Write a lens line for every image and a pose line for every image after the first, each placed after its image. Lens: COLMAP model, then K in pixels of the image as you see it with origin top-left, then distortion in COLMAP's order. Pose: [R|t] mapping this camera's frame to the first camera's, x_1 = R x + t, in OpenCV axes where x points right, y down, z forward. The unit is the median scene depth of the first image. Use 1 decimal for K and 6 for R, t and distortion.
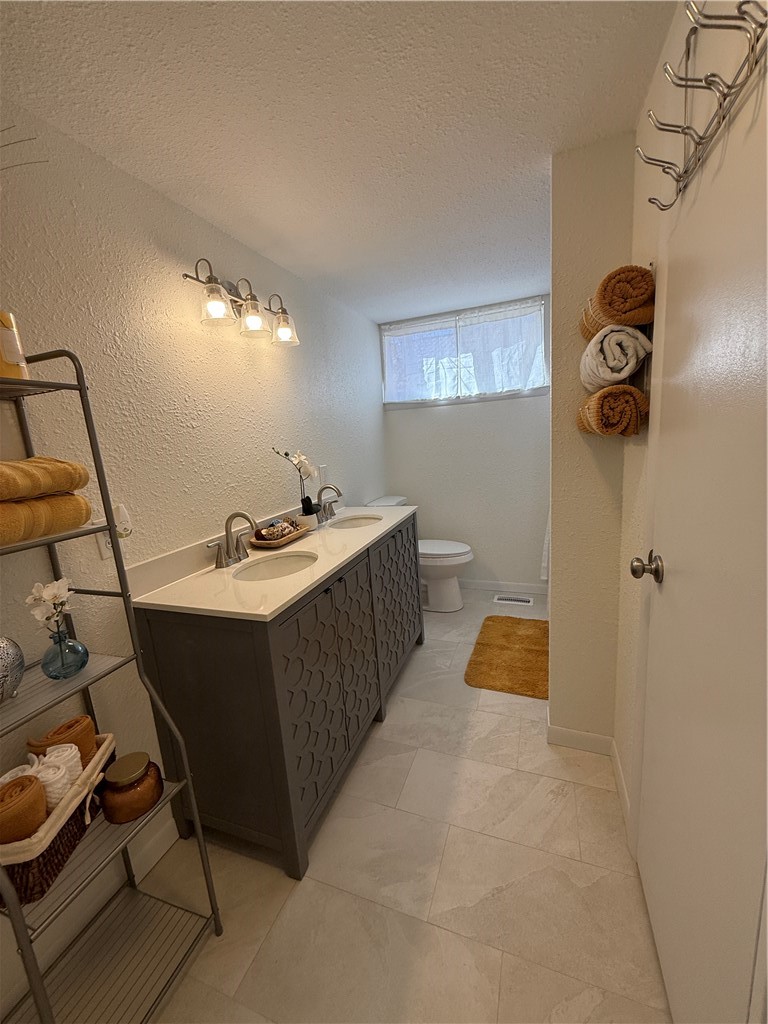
lens RADIAL K [[406.4, 0, 380.7], [0, 406.4, 507.2], [0, 0, 1]] dist [0.000315, -0.000412]
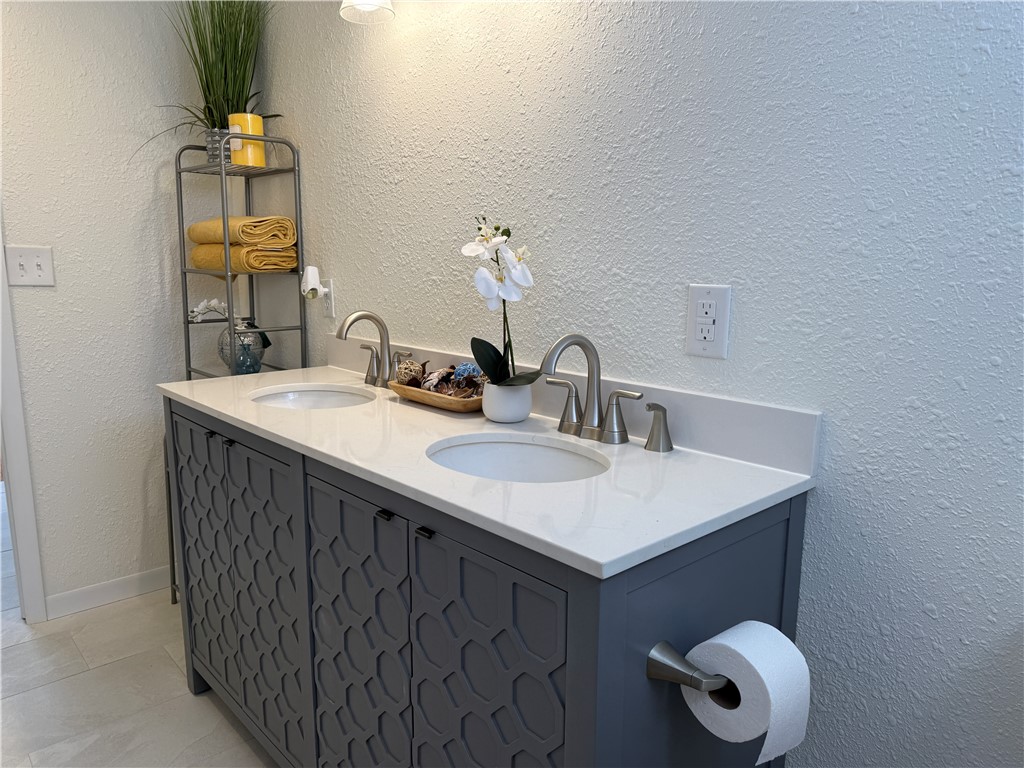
lens RADIAL K [[723.1, 0, 508.0], [0, 723.1, 394.4], [0, 0, 1]] dist [0.018709, -0.013178]
pose [[-0.442905, 0.244084, -0.862704, 0.625808], [-0.127506, 0.935301, 0.330083, -0.293837], [0.887456, 0.256195, -0.383127, 1.750719]]
